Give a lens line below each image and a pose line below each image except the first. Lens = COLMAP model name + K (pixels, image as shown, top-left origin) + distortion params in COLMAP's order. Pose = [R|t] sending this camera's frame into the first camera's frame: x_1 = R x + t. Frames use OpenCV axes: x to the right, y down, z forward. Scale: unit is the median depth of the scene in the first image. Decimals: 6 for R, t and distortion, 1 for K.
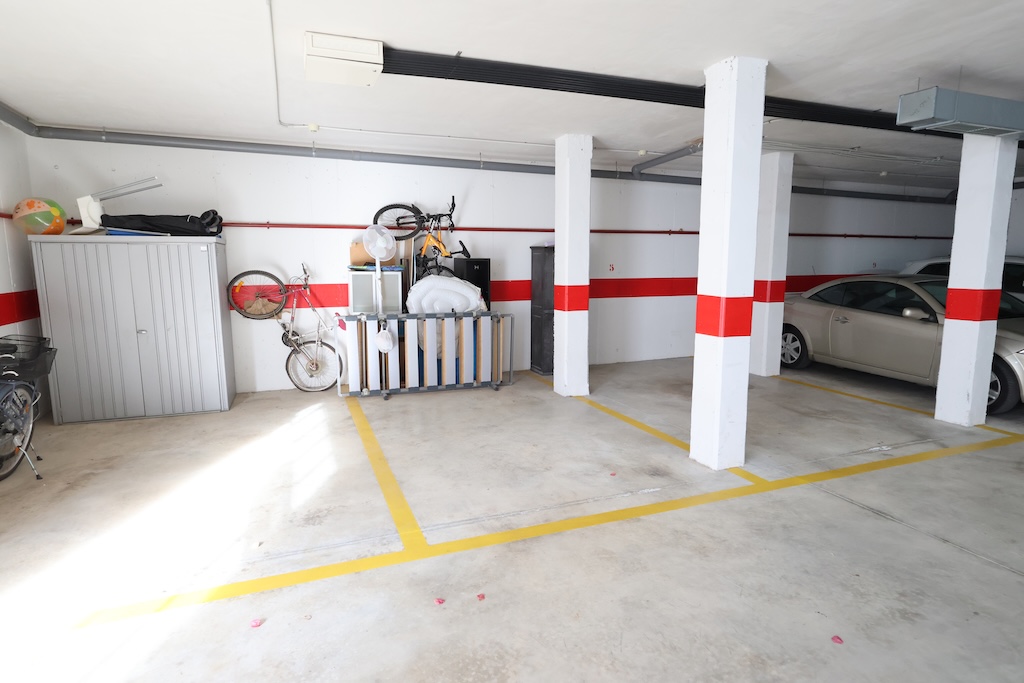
lens RADIAL K [[562.7, 0, 513.1], [0, 562.7, 342.1], [0, 0, 1]] dist [0.004692, -0.000432]
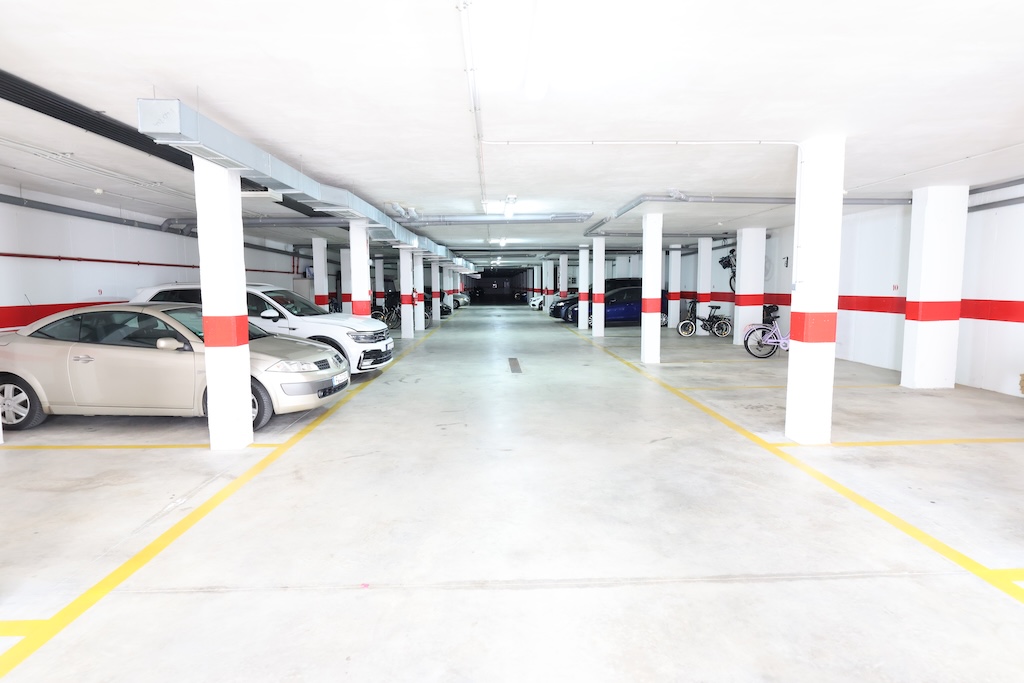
lens RADIAL K [[562.7, 0, 512.0], [0, 562.7, 336.7], [0, 0, 1]] dist [0.004692, -0.000432]
pose [[0.341013, -0.084244, 0.936276, 0.033044], [0.135343, 0.990000, 0.039783, -0.025652], [-0.930265, 0.113152, 0.349005, 0.161097]]
